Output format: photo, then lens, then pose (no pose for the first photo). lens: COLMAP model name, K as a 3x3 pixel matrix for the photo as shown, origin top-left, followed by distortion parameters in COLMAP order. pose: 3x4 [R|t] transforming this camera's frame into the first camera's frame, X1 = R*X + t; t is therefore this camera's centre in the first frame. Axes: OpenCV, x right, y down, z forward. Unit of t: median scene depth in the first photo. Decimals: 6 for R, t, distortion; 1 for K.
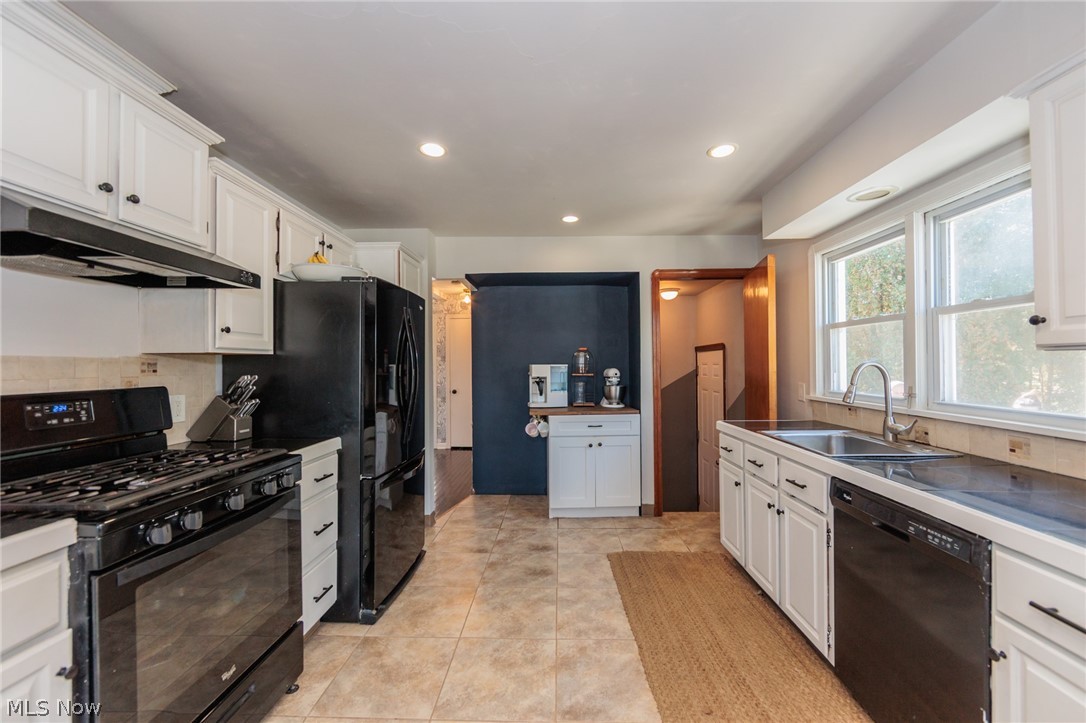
lens RADIAL K [[432.0, 0, 542.4], [0, 432.0, 363.3], [0, 0, 1]] dist [-0.003706, -0.000062]
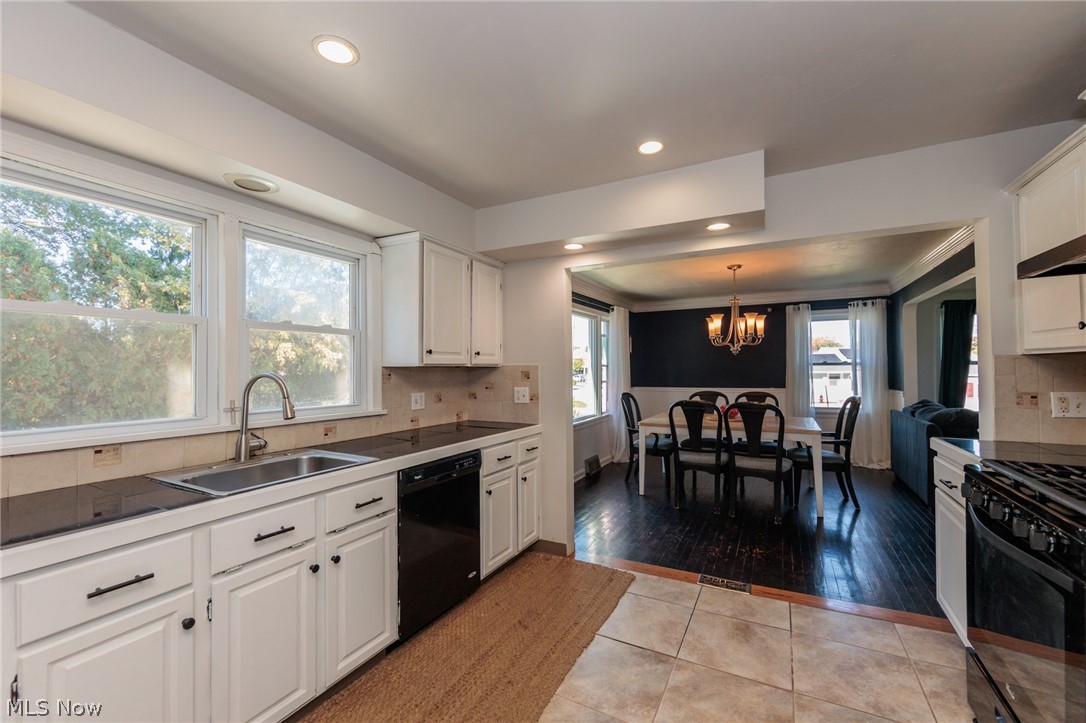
lens RADIAL K [[432.0, 0, 553.6], [0, 432.0, 365.7], [0, 0, 1]] dist [-0.003706, -0.000062]
pose [[-0.904579, 0.016875, 0.425972, -0.116022], [0.012599, 0.999838, -0.012855, 0.000925], [-0.426120, -0.006261, -0.904645, 1.112407]]
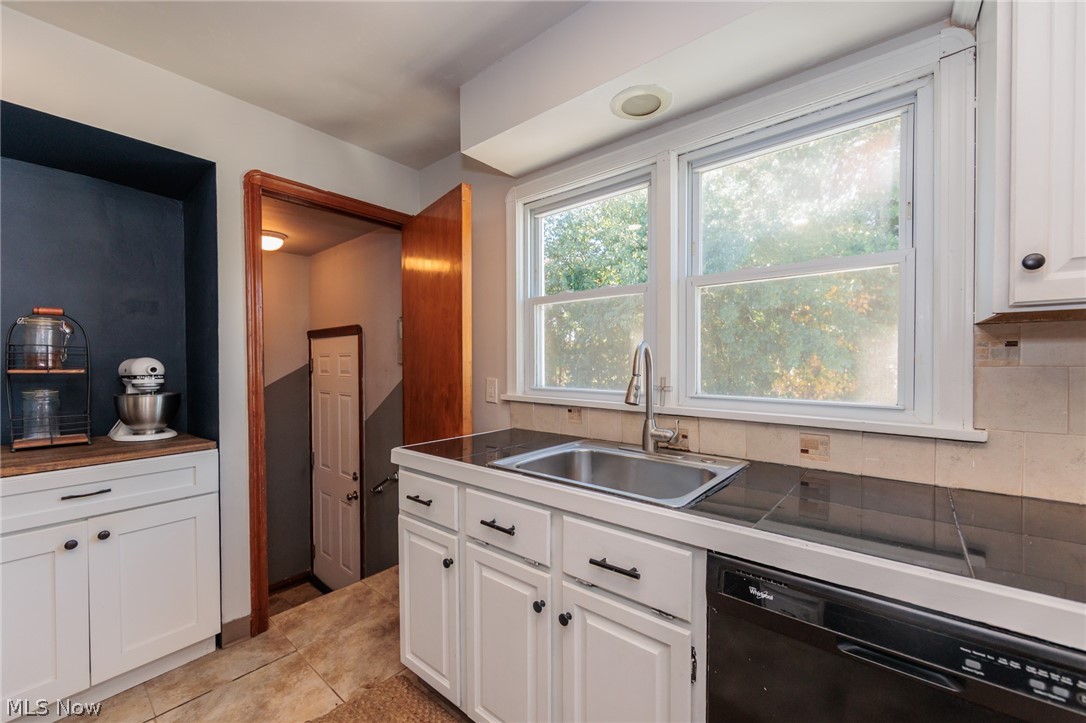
lens RADIAL K [[432.0, 0, 547.7], [0, 432.0, 369.6], [0, 0, 1]] dist [-0.003706, -0.000062]
pose [[0.615257, -0.004824, 0.788312, 0.086481], [-0.005684, 0.999928, 0.010556, 0.024034], [-0.788306, -0.010976, 0.615186, 0.496845]]
